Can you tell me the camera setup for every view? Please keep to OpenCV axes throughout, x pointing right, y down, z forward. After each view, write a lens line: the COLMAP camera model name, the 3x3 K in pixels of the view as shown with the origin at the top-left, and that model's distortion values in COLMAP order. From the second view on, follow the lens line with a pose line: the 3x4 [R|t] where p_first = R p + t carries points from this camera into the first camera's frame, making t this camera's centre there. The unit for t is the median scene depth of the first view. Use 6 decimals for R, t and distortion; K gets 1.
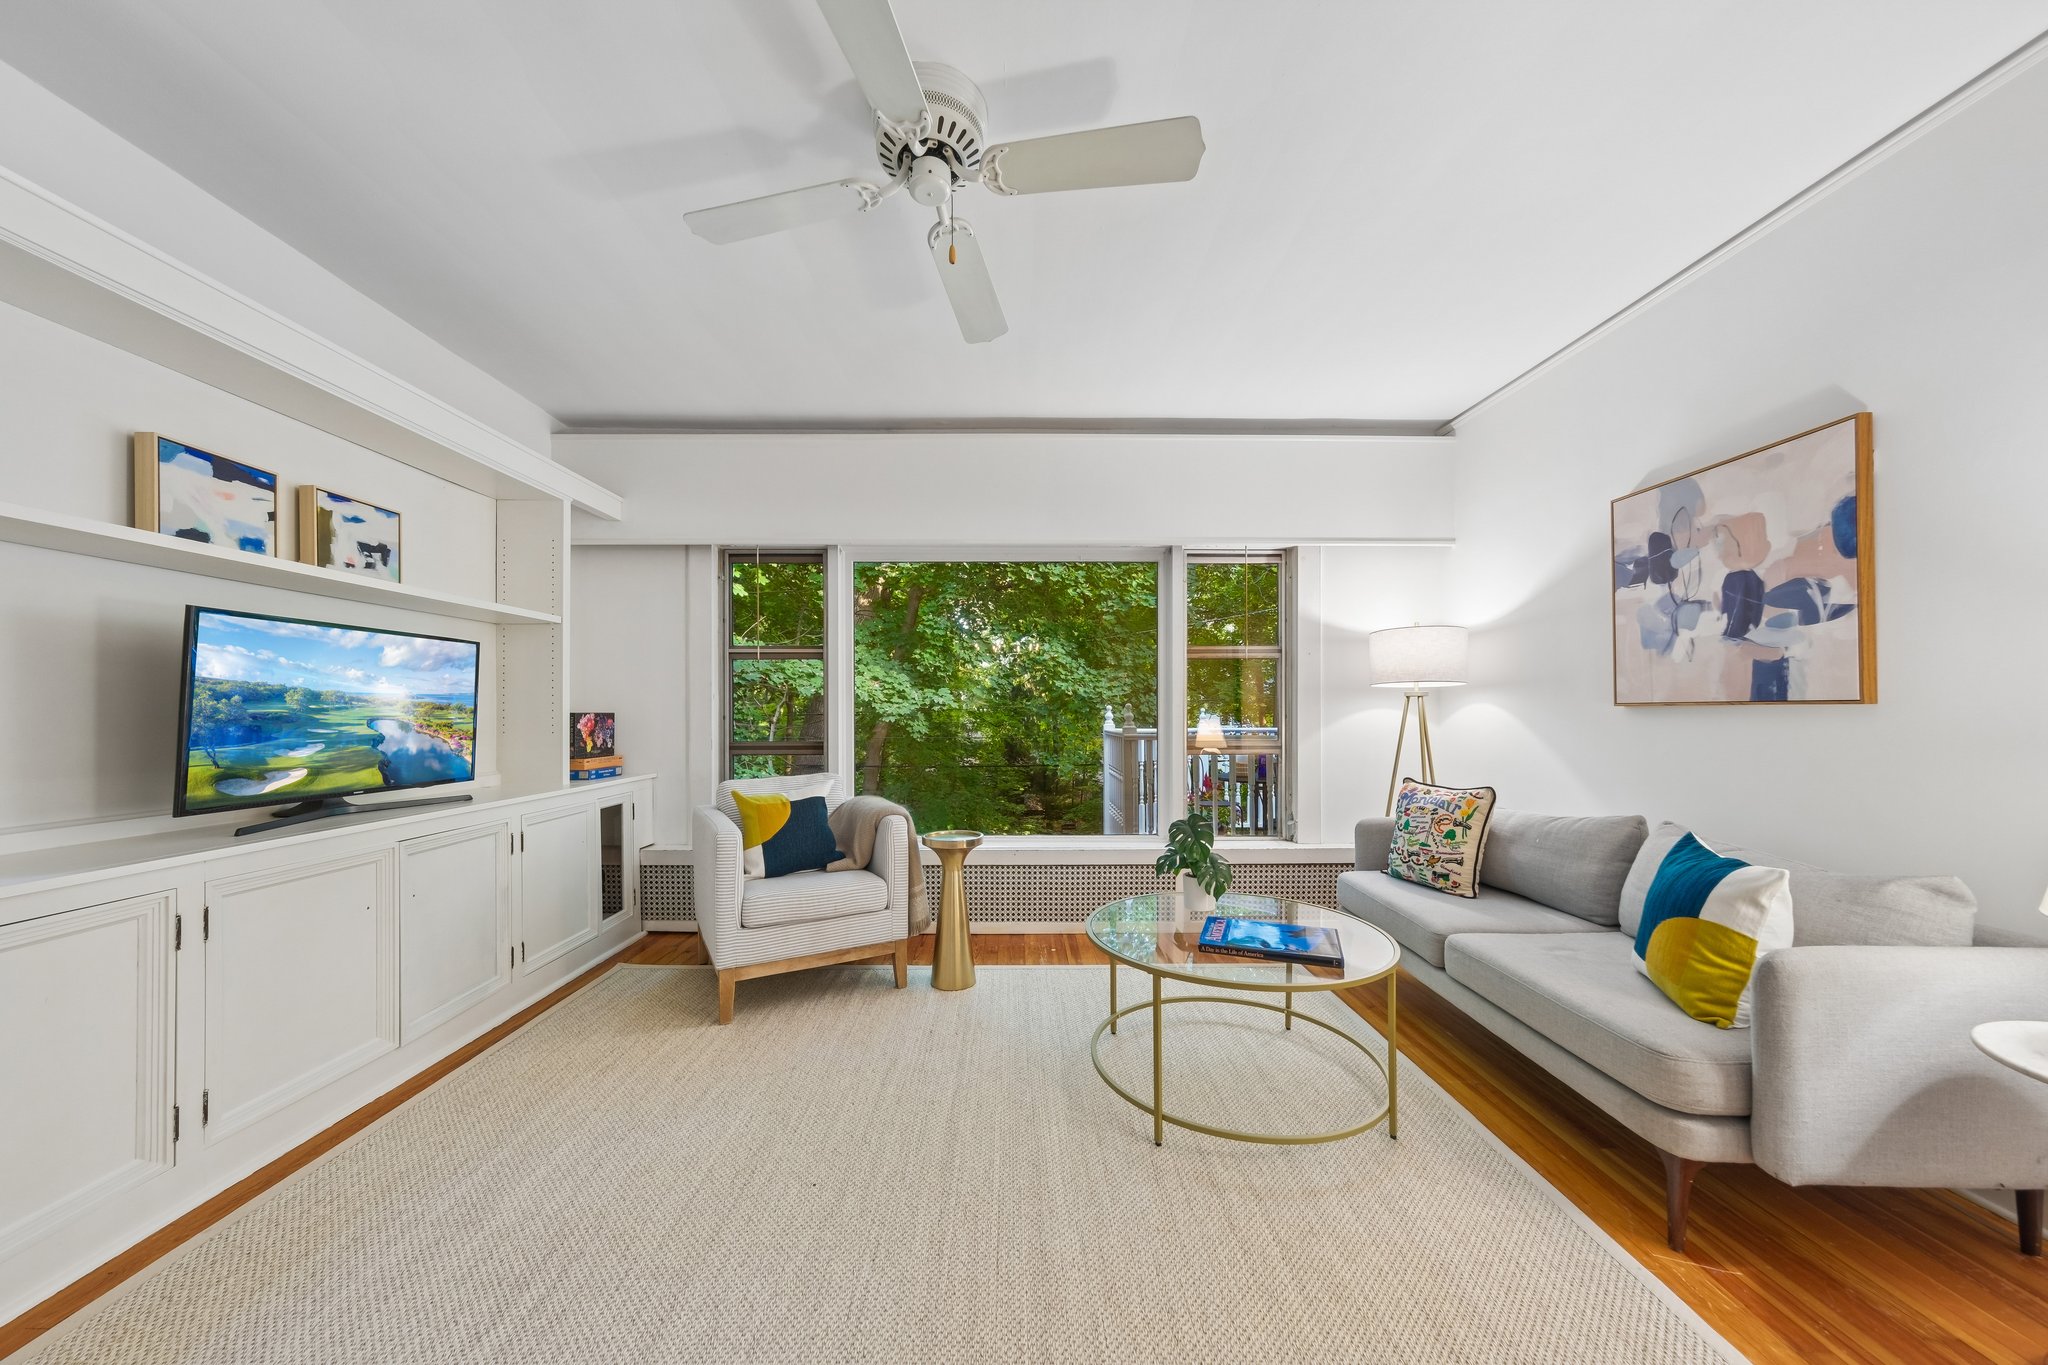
lens RADIAL K [[704.6, 0, 1024.5], [0, 704.6, 715.0], [0, 0, 1]] dist [0.000323, 0.000102]
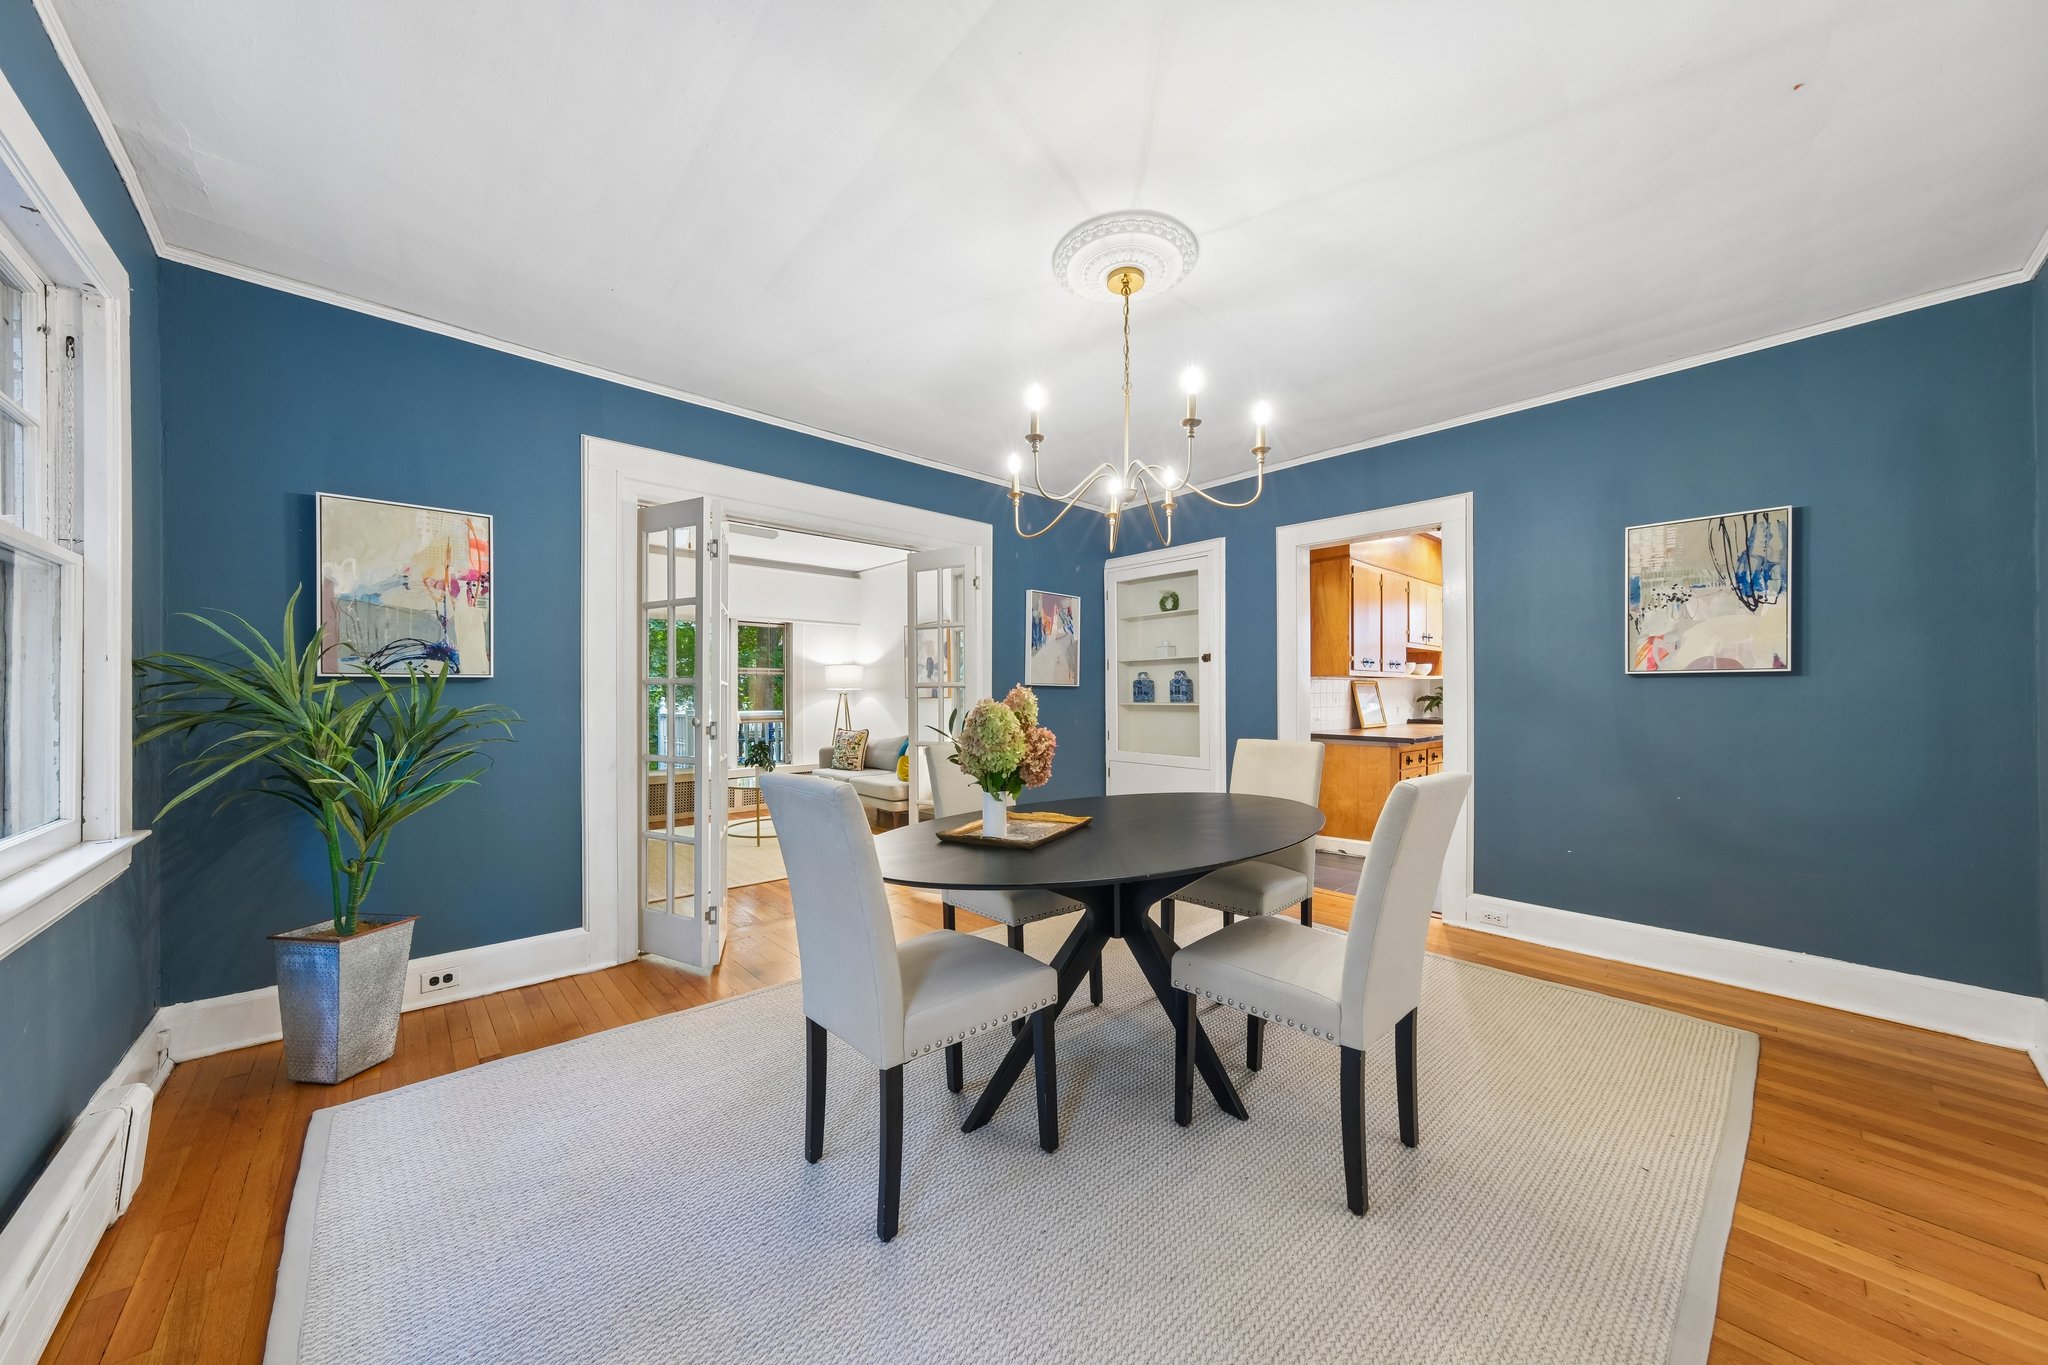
lens RADIAL K [[704.0, 0, 1024.0], [0, 704.0, 682.5], [0, 0, 1]] dist [0.000058, 0.000078]
pose [[0.750179, 0.009843, 0.661162, -0.606081], [0.008740, 0.999654, -0.024798, -0.002550], [-0.661177, 0.024381, 0.749833, -1.289544]]
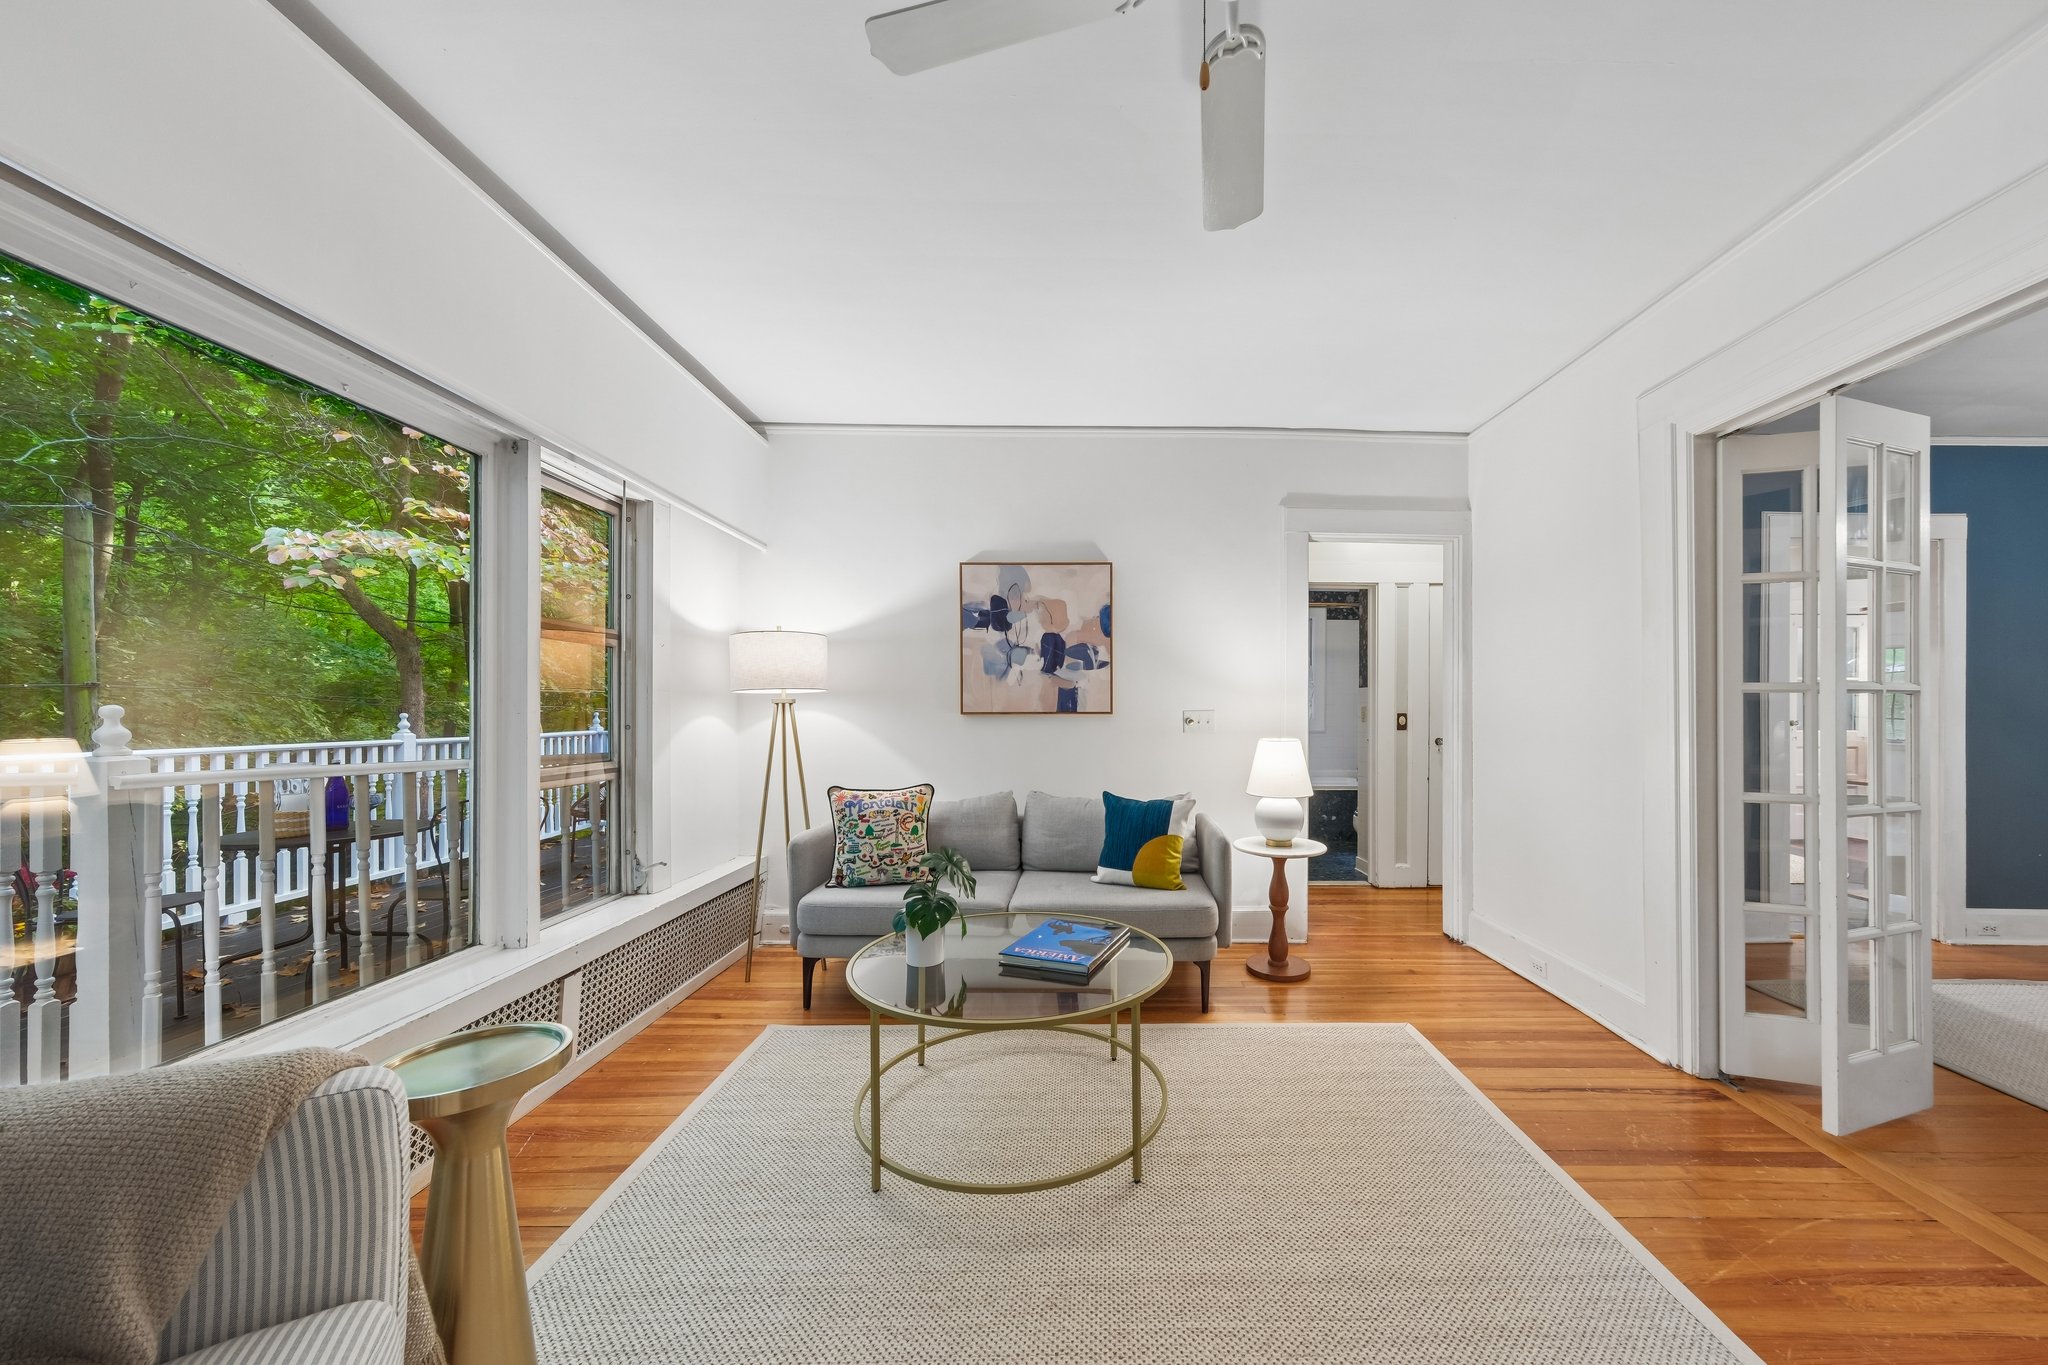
lens RADIAL K [[760.8, 0, 1027.9], [0, 760.8, 710.3], [0, 0, 1]] dist [0.000493, 0.000089]
pose [[0.009679, 0.002828, 0.999949, -0.562683], [0.005754, 0.999979, -0.002884, -0.014038], [-0.999937, 0.005782, 0.009663, 0.770103]]
